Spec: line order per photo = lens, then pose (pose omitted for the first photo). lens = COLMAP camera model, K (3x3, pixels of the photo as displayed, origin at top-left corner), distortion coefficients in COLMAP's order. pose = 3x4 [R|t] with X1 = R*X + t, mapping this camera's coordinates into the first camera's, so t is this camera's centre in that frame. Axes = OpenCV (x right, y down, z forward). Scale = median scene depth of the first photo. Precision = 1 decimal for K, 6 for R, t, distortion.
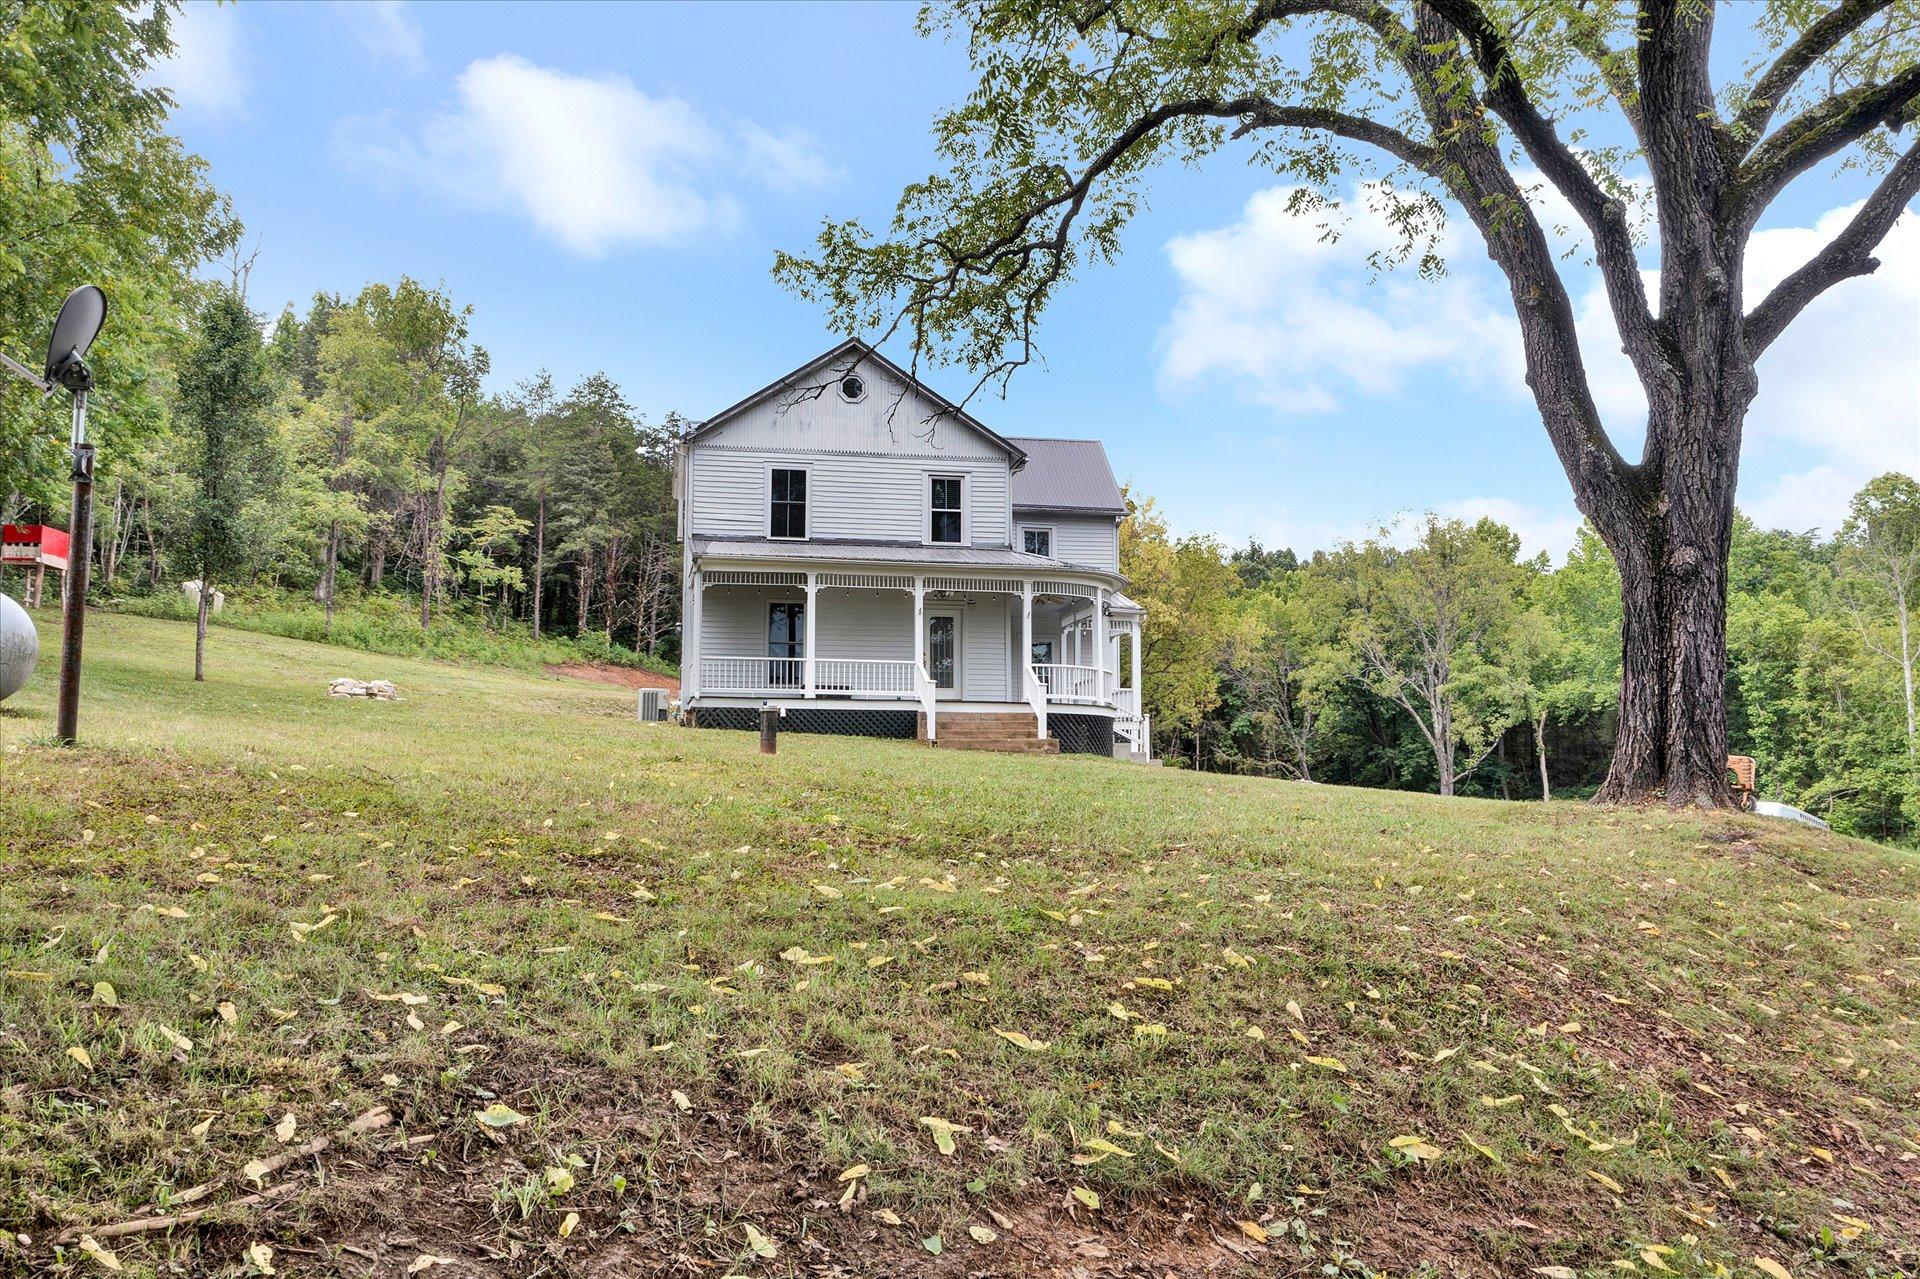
lens RADIAL K [[1522.2, 0, 958.6], [0, 1522.2, 630.4], [0, 0, 1]] dist [-0.007972, 0.003064]
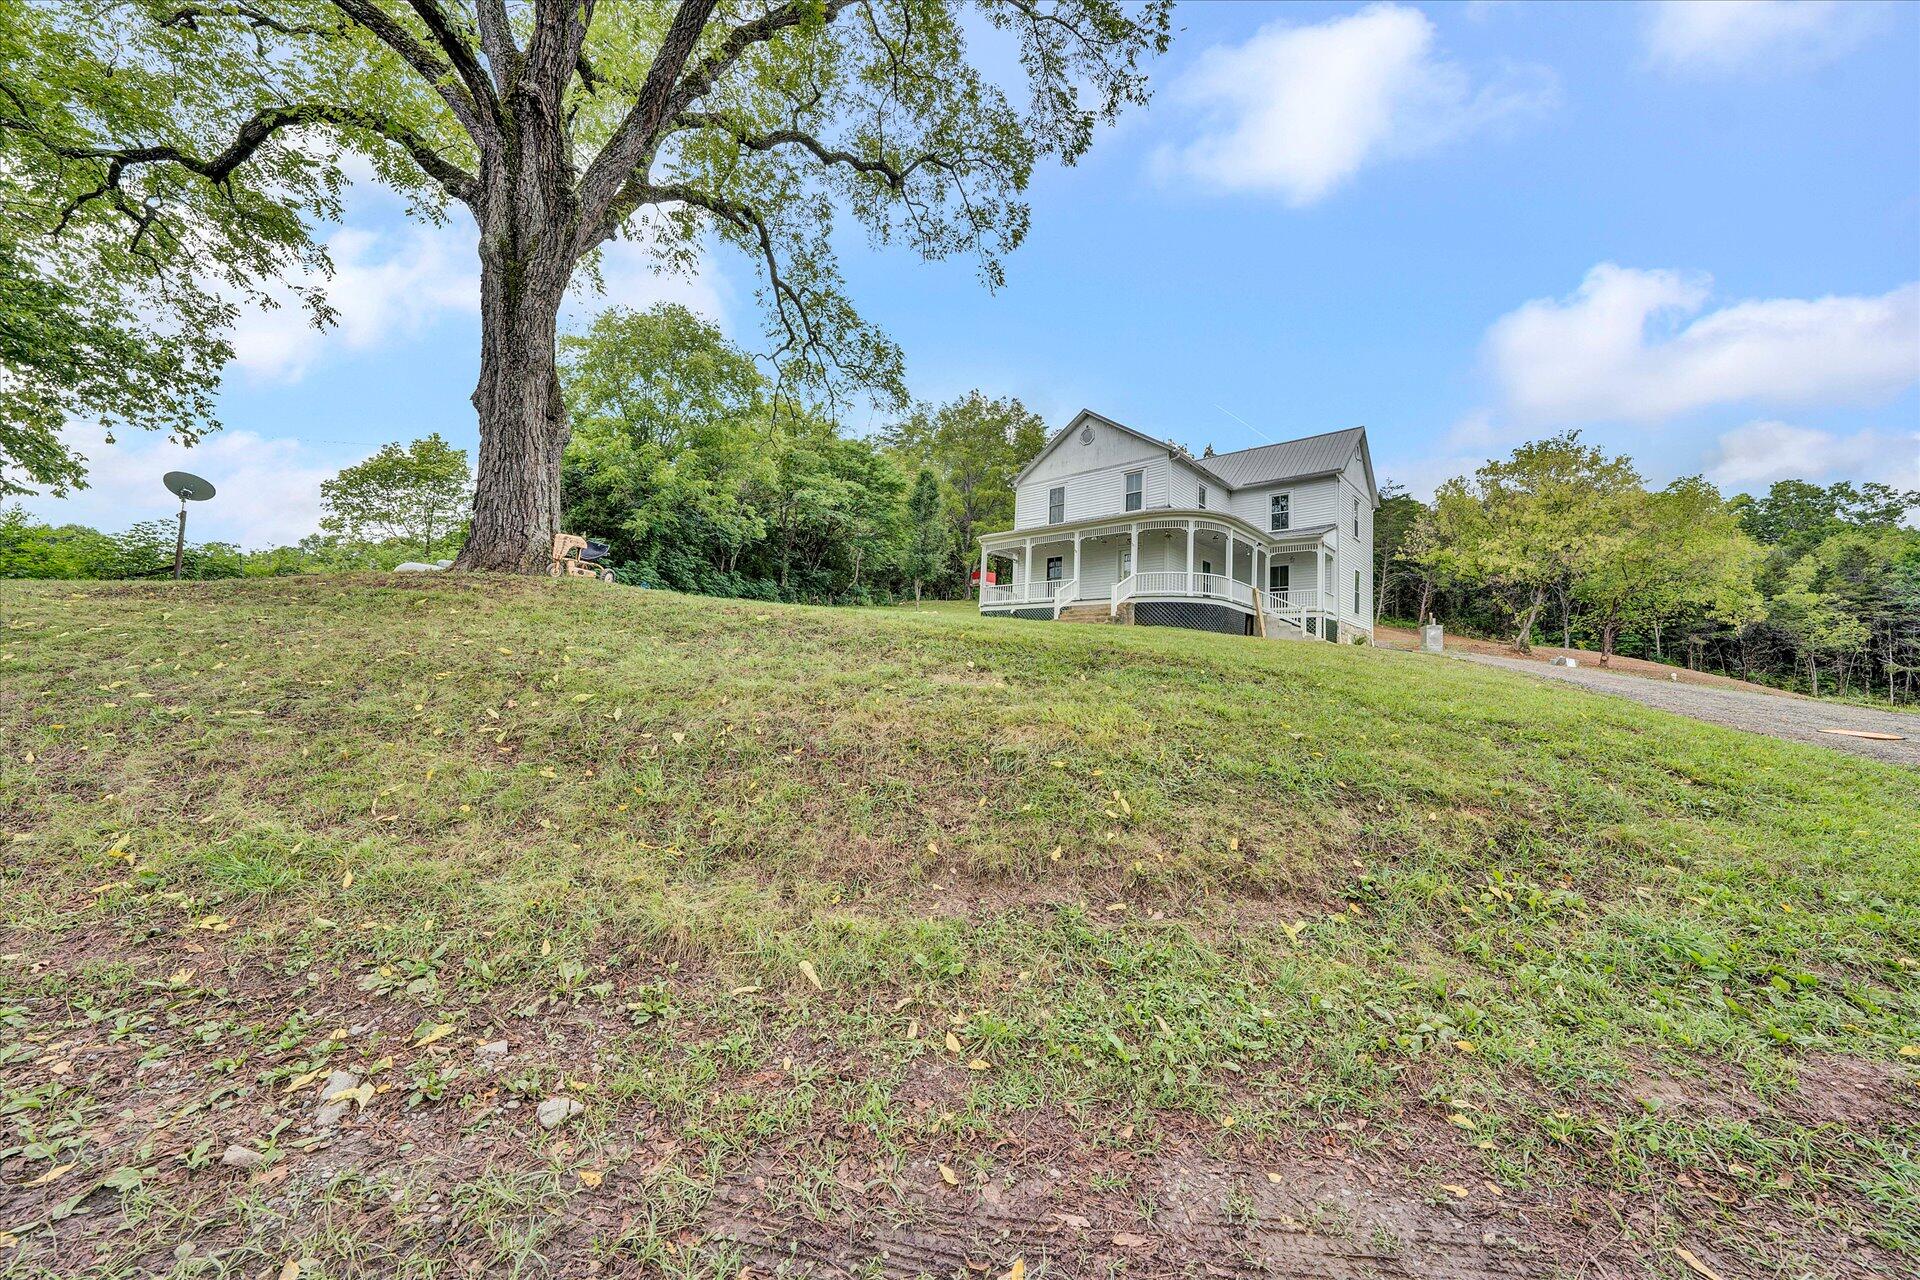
lens RADIAL K [[666.8, 0, 970.3], [0, 666.8, 637.9], [0, 0, 1]] dist [-0.001406, 0.001309]
pose [[0.600082, -0.035684, -0.799142, 0.403852], [0.051967, 0.998633, -0.005569, 0.068076], [0.798249, -0.038187, 0.601116, 0.331547]]
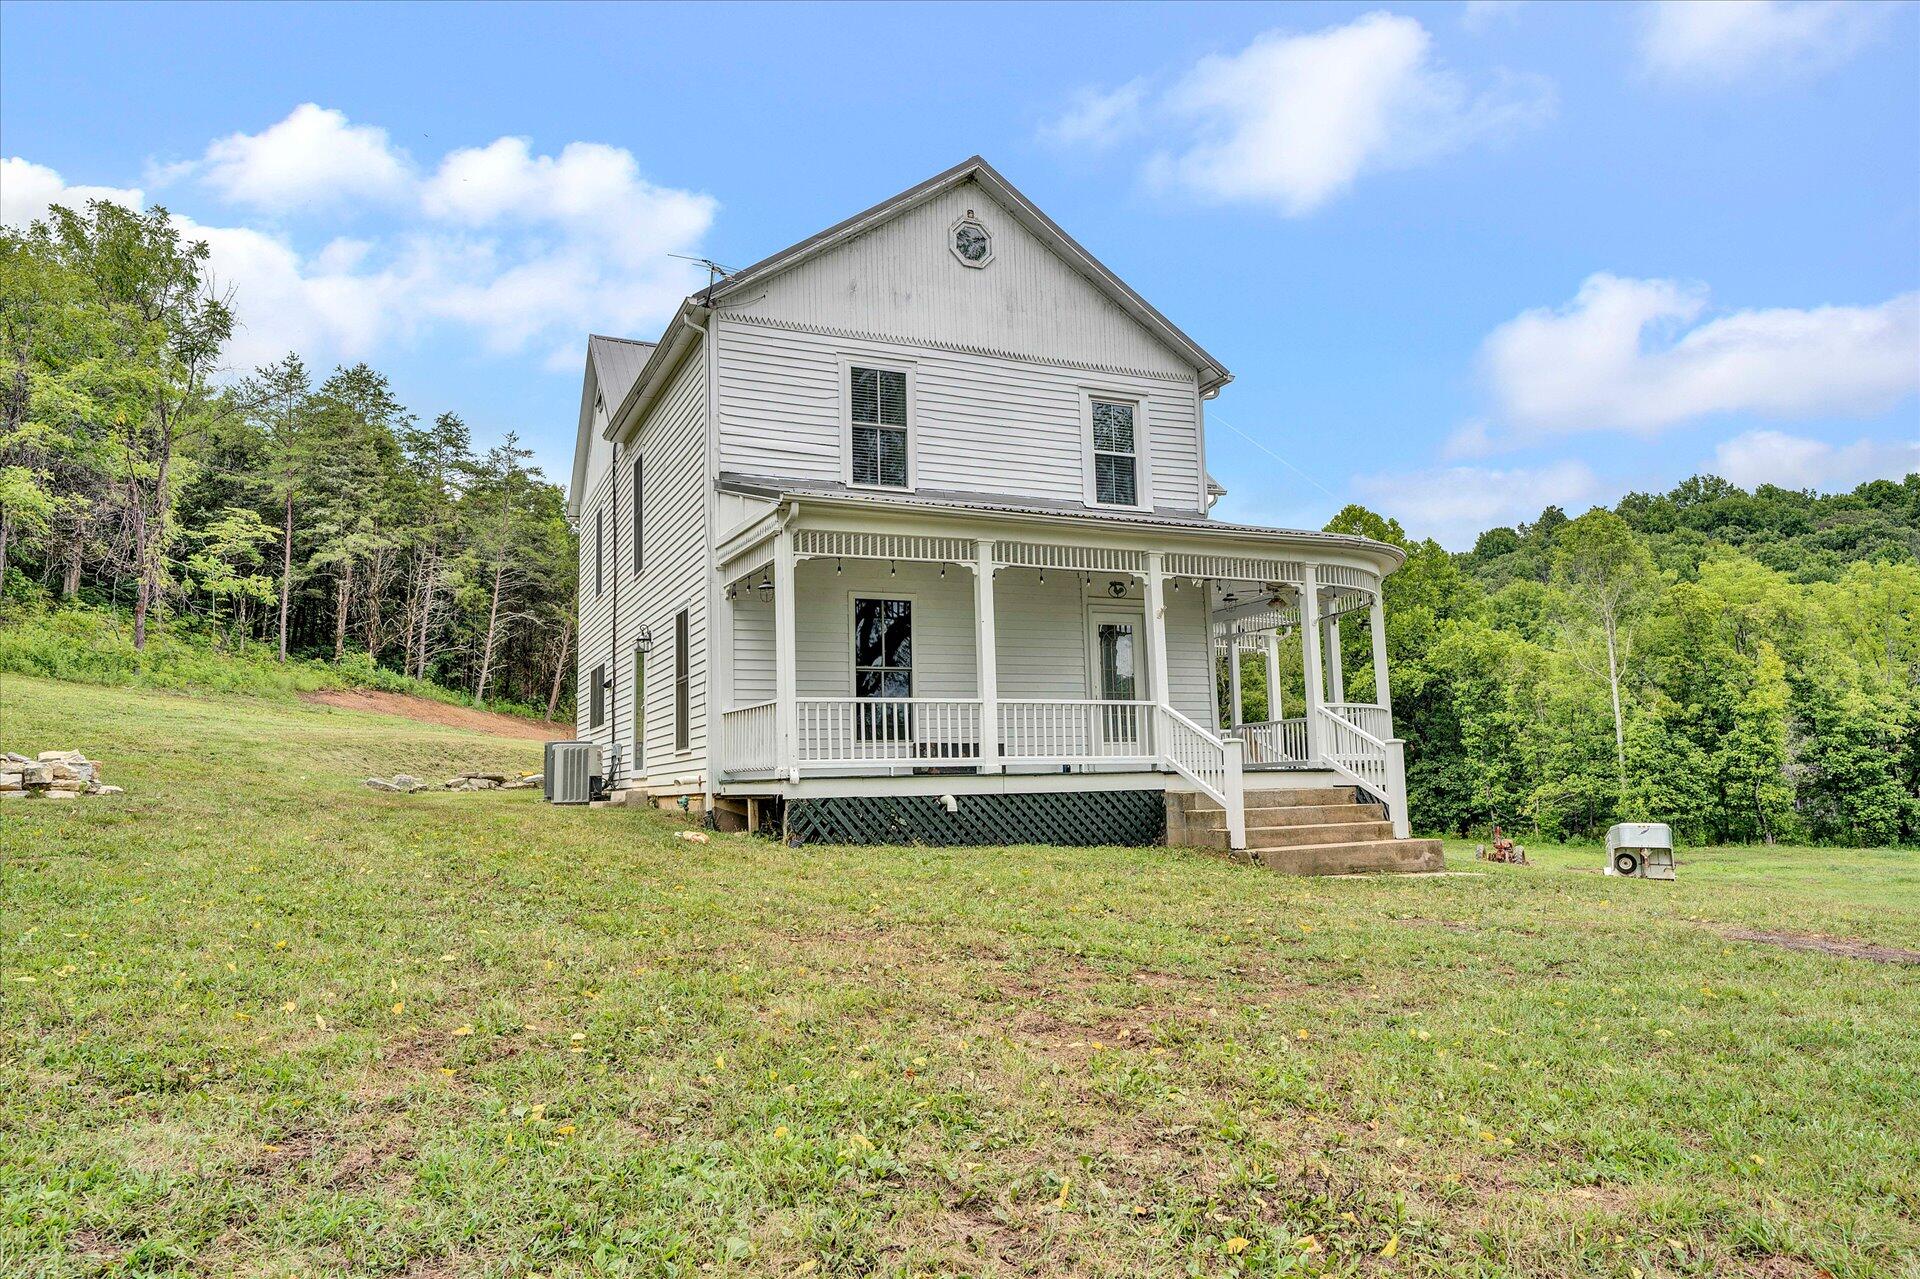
lens RADIAL K [[1256.2, 0, 955.4], [0, 1256.2, 644.7], [0, 0, 1]] dist [0.030145, 0.004261]
pose [[0.971749, 0.000677, 0.236016, -0.162284], [0.000927, 0.999977, -0.006687, 0.001822], [-0.236016, 0.006717, 0.971726, 0.437965]]
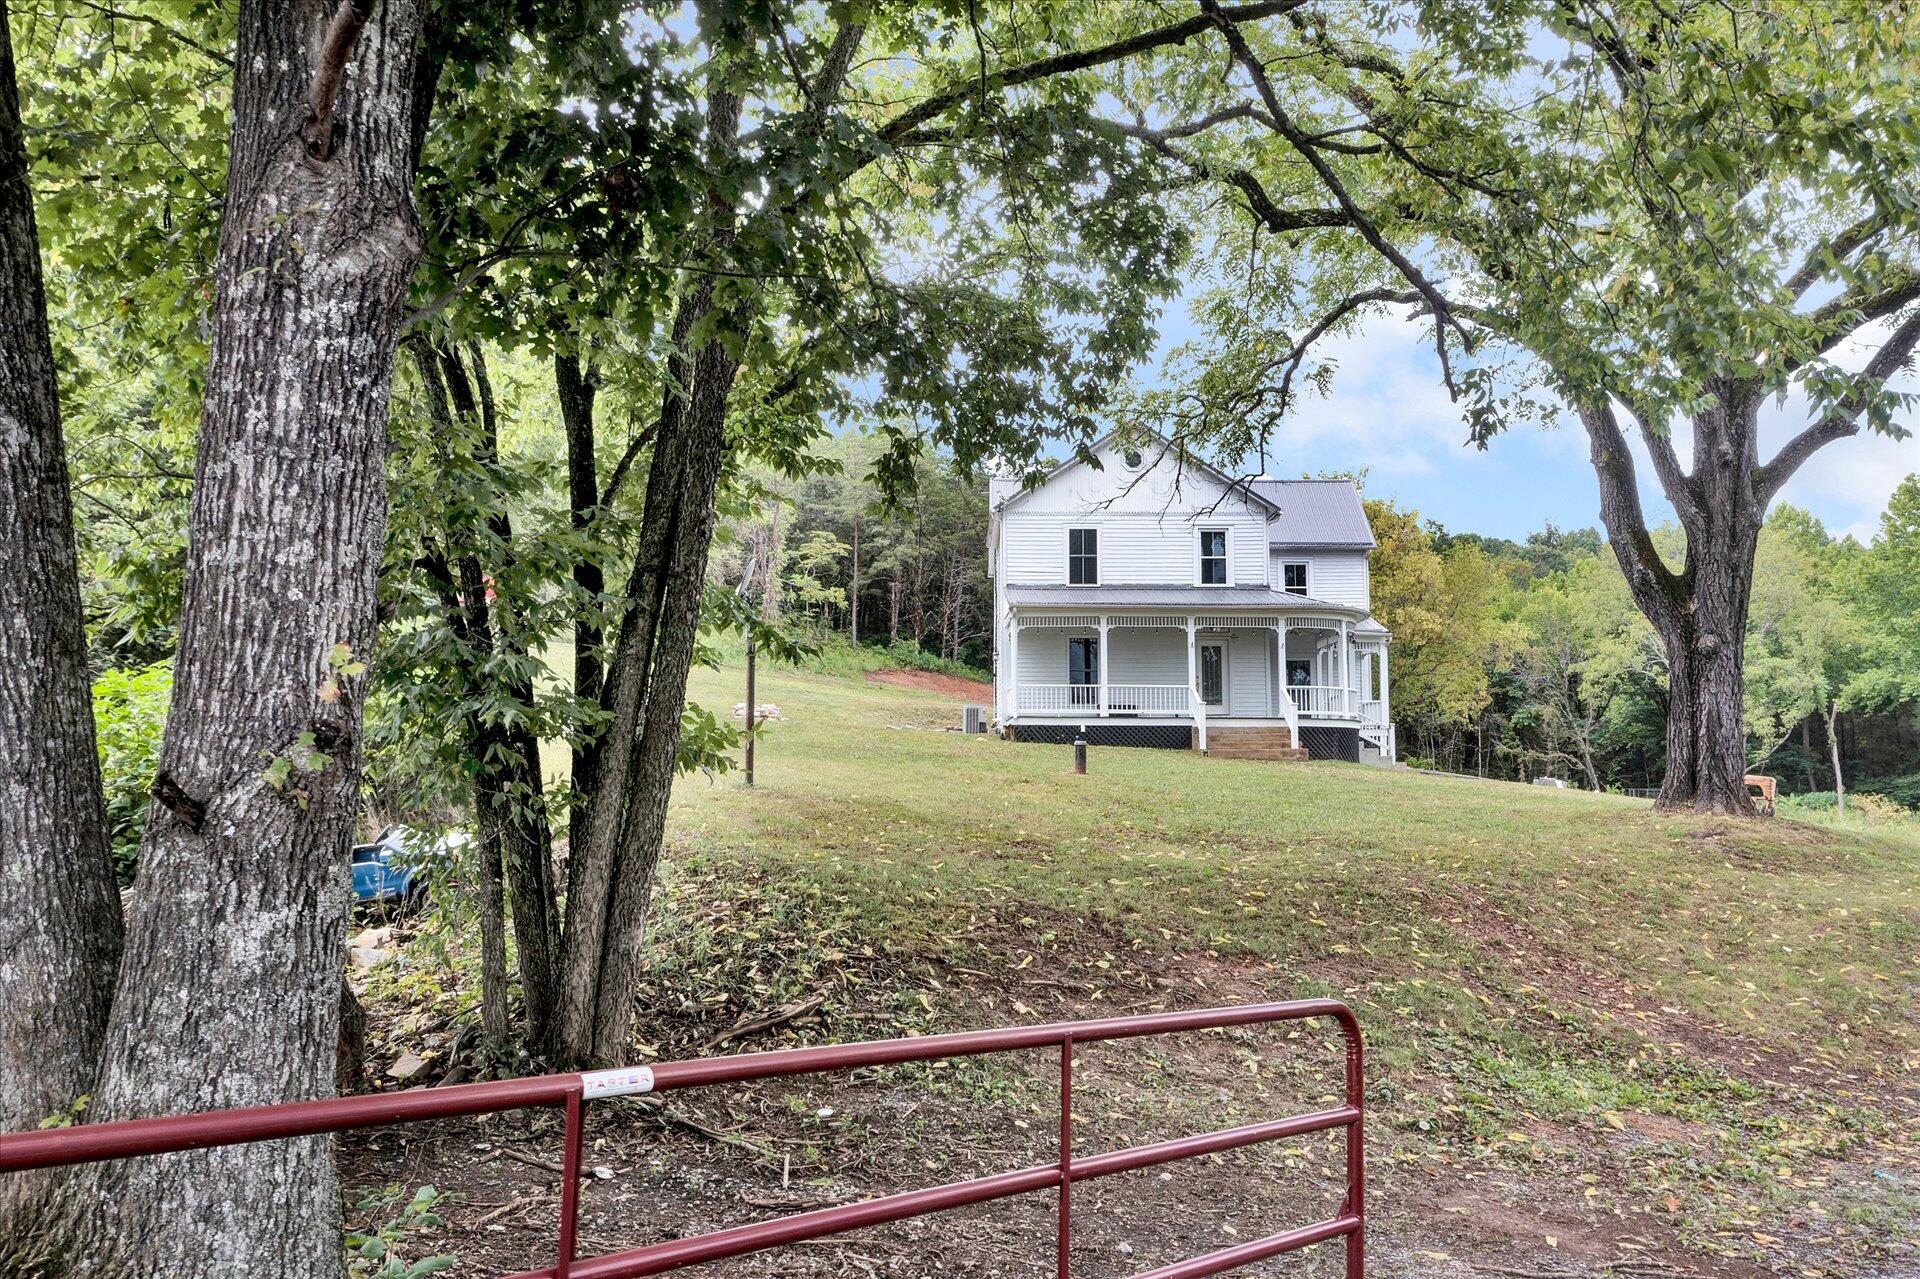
lens RADIAL K [[1522.2, 0, 962.0], [0, 1522.2, 621.3], [0, 0, 1]] dist [-0.007972, 0.003064]
pose [[0.982662, -0.020459, -0.184272, 0.014655], [0.020796, 0.999784, -0.000106, -0.027445], [0.184235, -0.003728, 0.982875, -0.187902]]
